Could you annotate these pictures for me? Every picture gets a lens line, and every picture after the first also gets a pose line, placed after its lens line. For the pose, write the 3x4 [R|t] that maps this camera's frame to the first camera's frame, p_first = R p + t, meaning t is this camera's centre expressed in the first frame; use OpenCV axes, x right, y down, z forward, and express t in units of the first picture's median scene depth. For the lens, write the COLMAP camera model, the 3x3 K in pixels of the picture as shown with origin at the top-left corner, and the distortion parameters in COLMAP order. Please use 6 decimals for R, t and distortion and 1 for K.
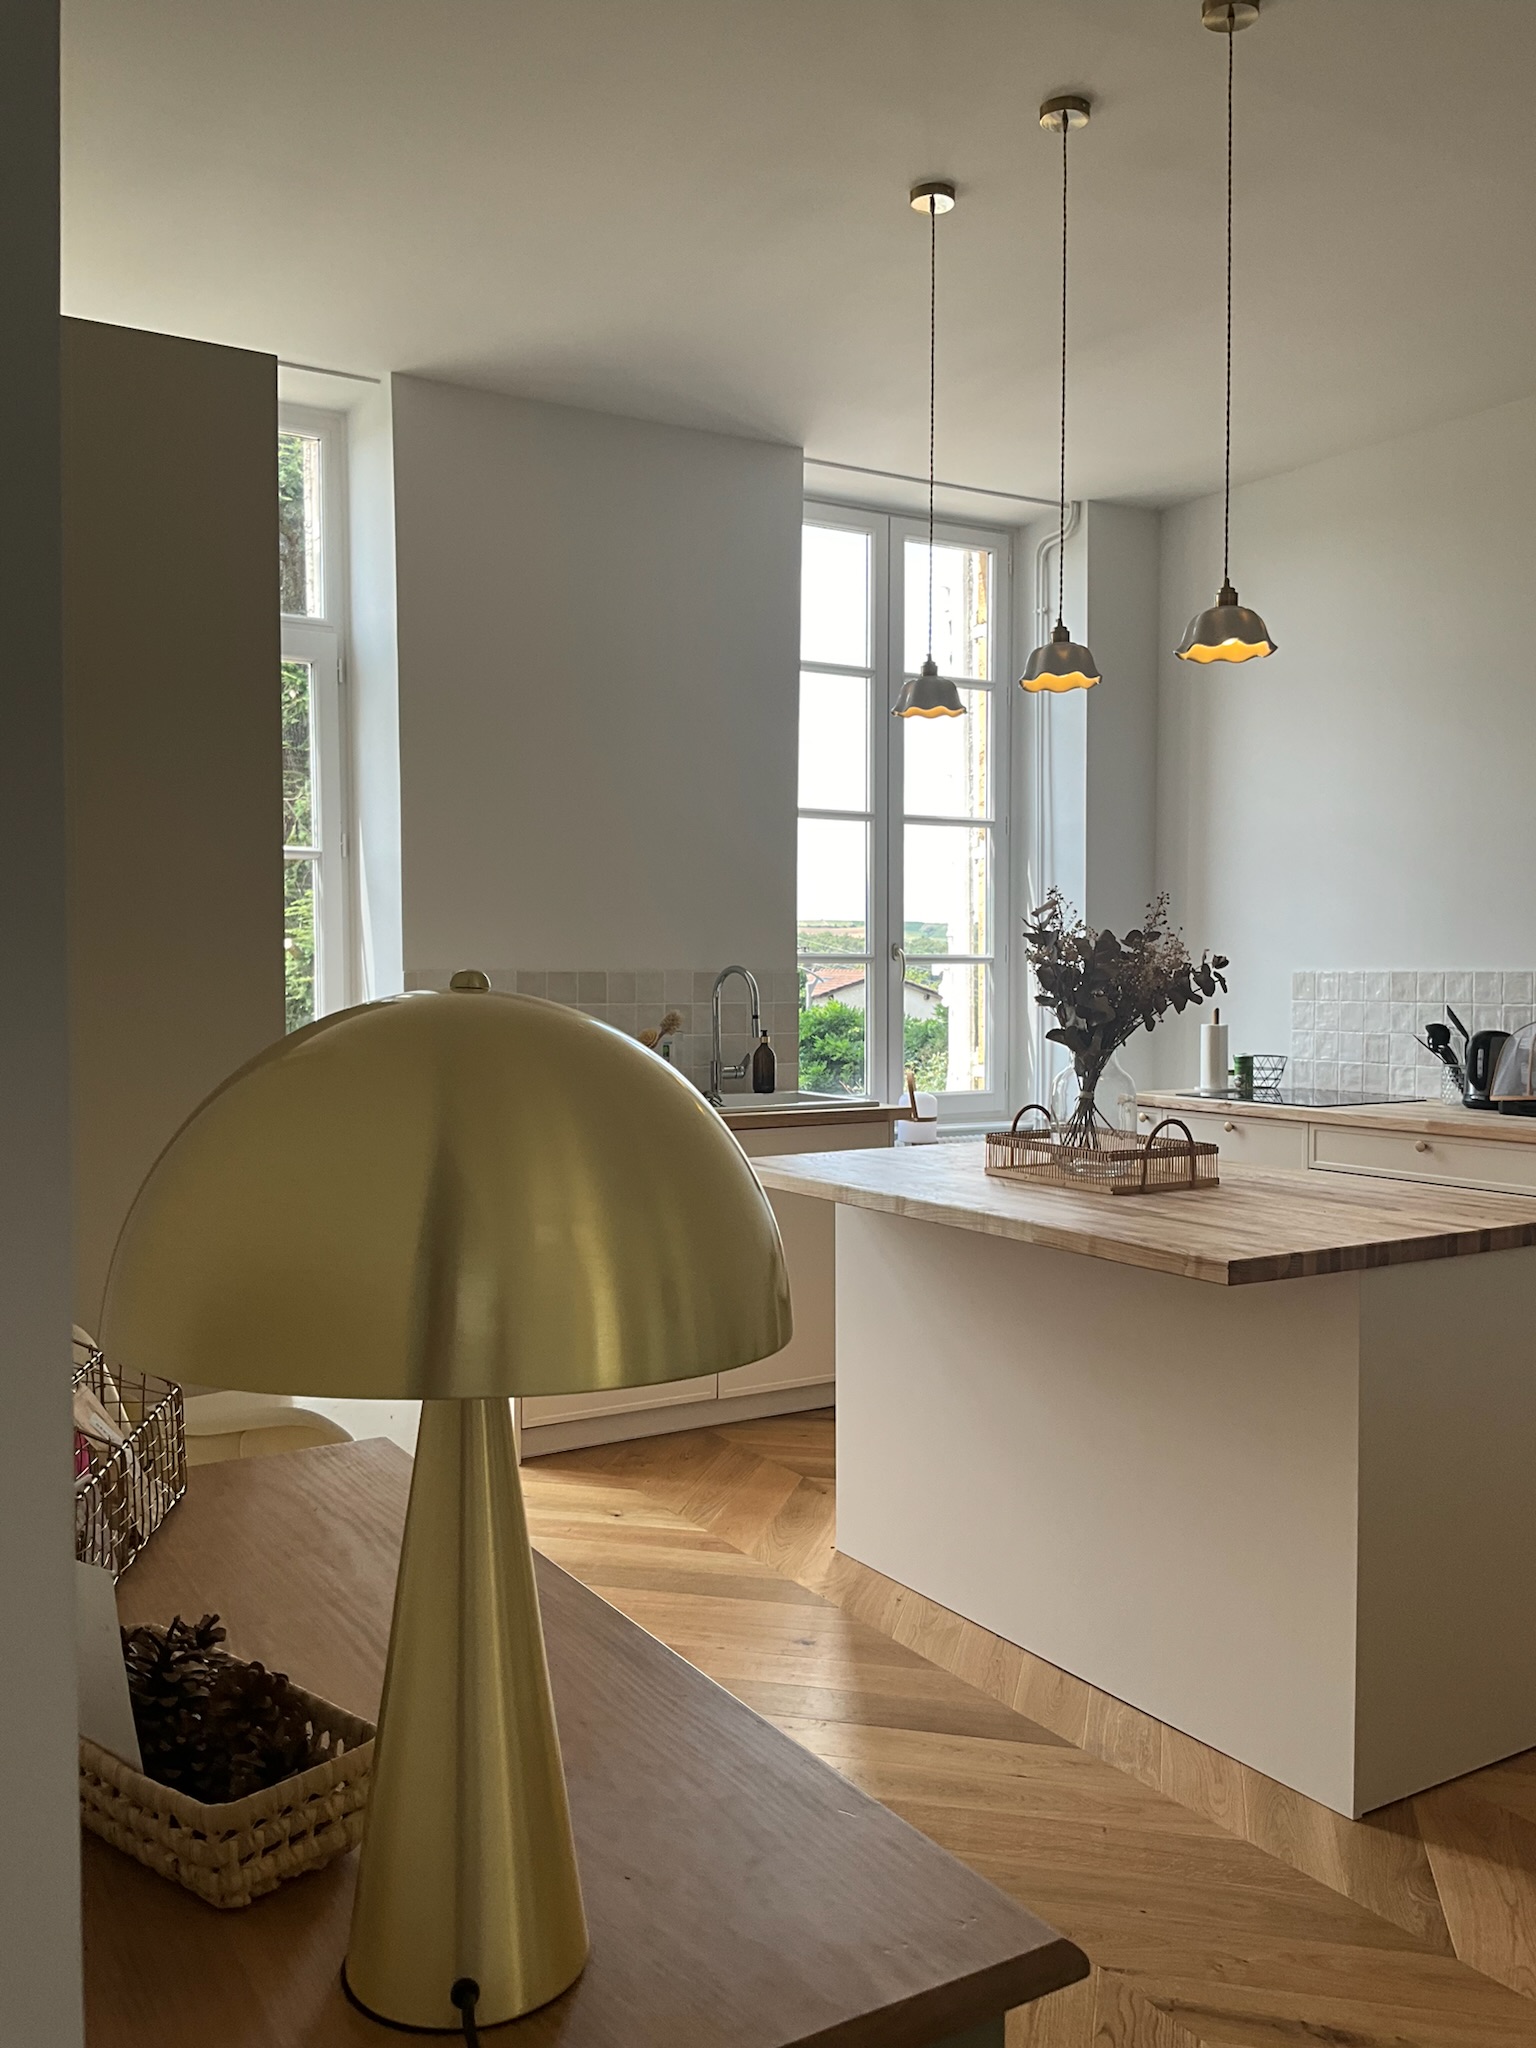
lens RADIAL K [[1682.5, 0, 768.0], [0, 1682.5, 1024.0], [0, 0, 1]] dist [0.026874, -0.002759]
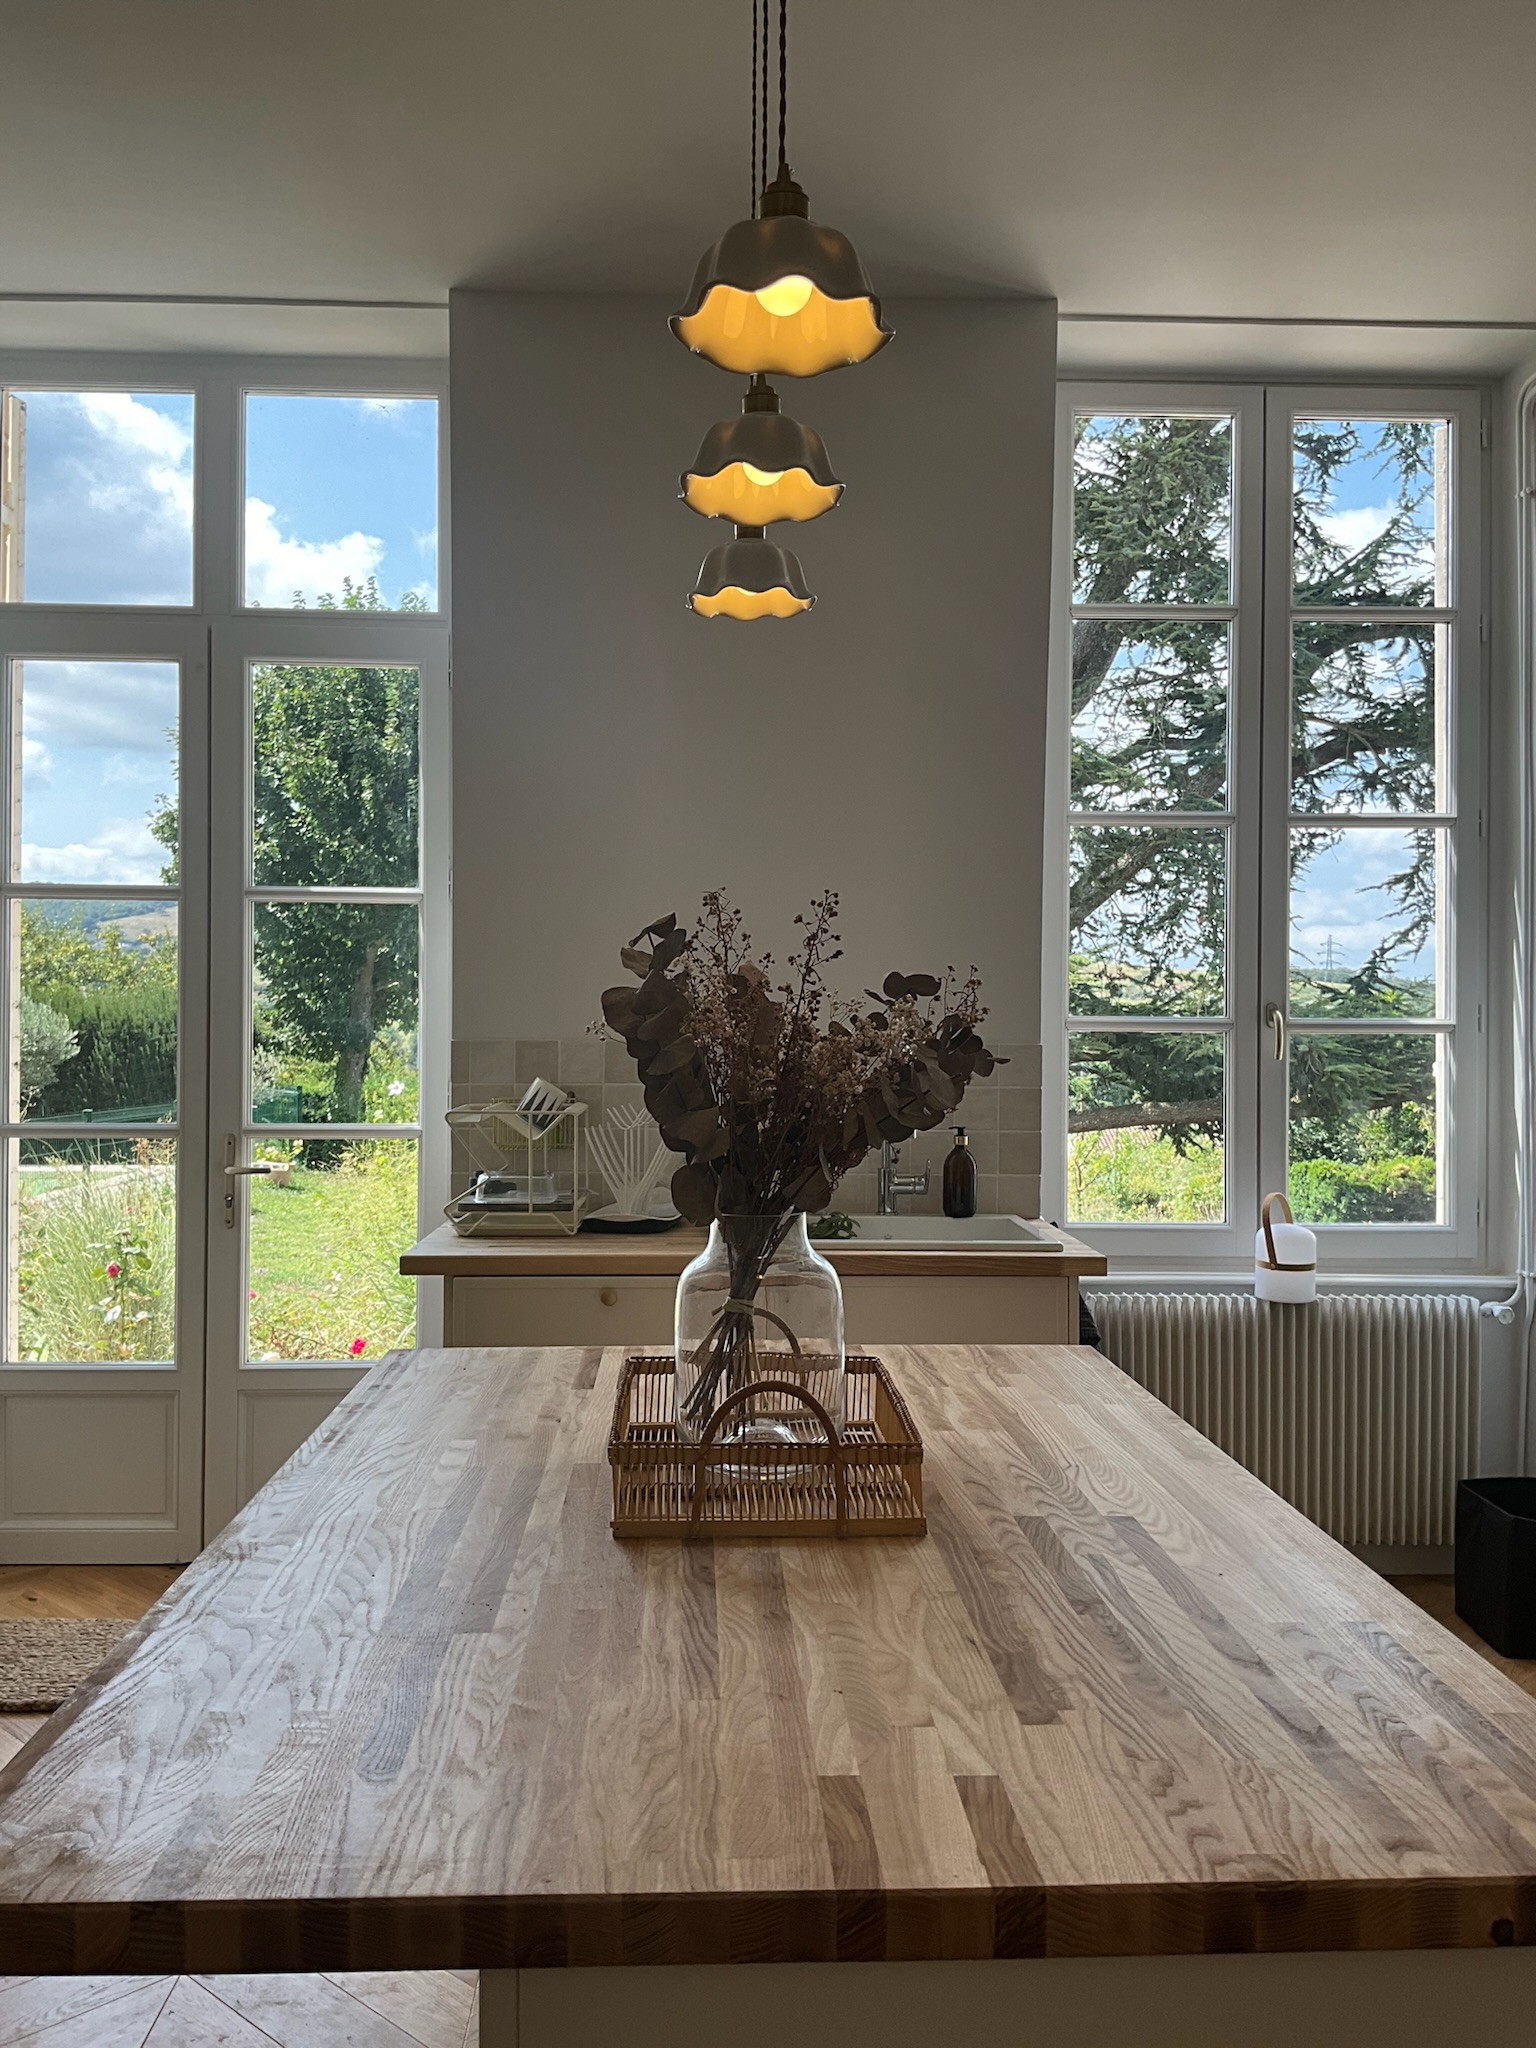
lens RADIAL K [[1682.5, 0, 768.0], [0, 1682.5, 1024.0], [0, 0, 1]] dist [0.026874, -0.002759]
pose [[0.875196, 0.004480, -0.483747, 0.316984], [-0.022529, 0.999250, -0.031506, -0.018388], [0.483243, 0.038472, 0.874641, 0.414630]]
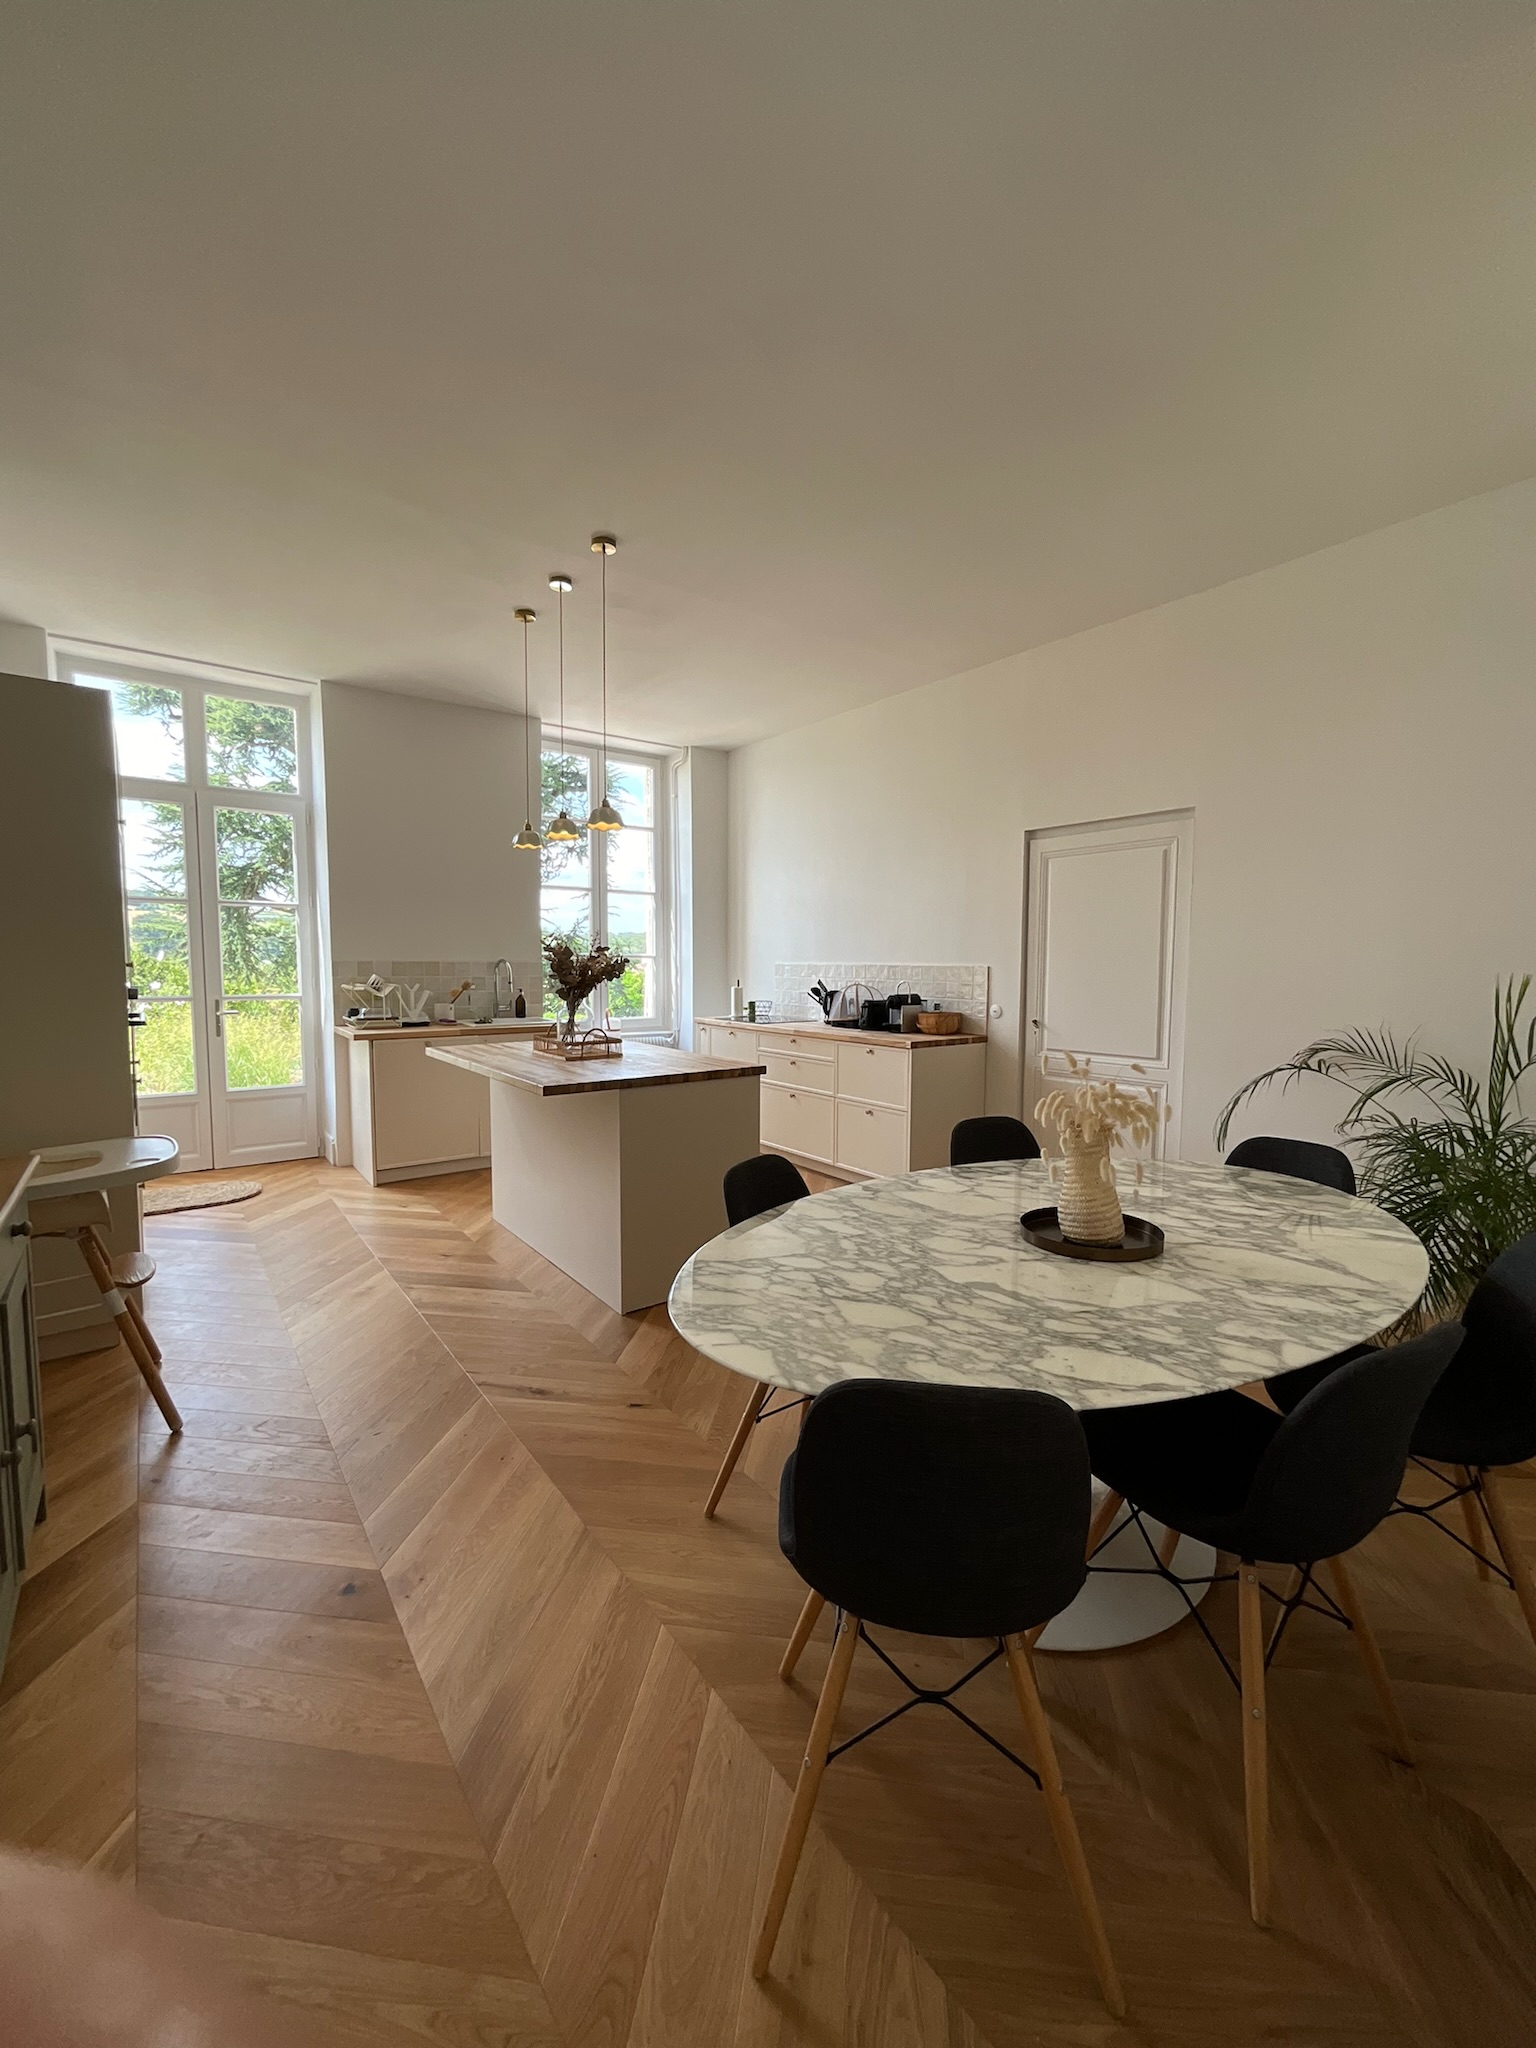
lens RADIAL K [[821.2, 0, 760.3], [0, 821.2, 1013.3], [0, 0, 1]] dist [0.000401, 0.000013]
pose [[0.995757, 0.001132, 0.092014, 0.247616], [-0.004109, 0.999474, 0.032170, -0.000379], [-0.091929, -0.032412, 0.995238, -0.097451]]
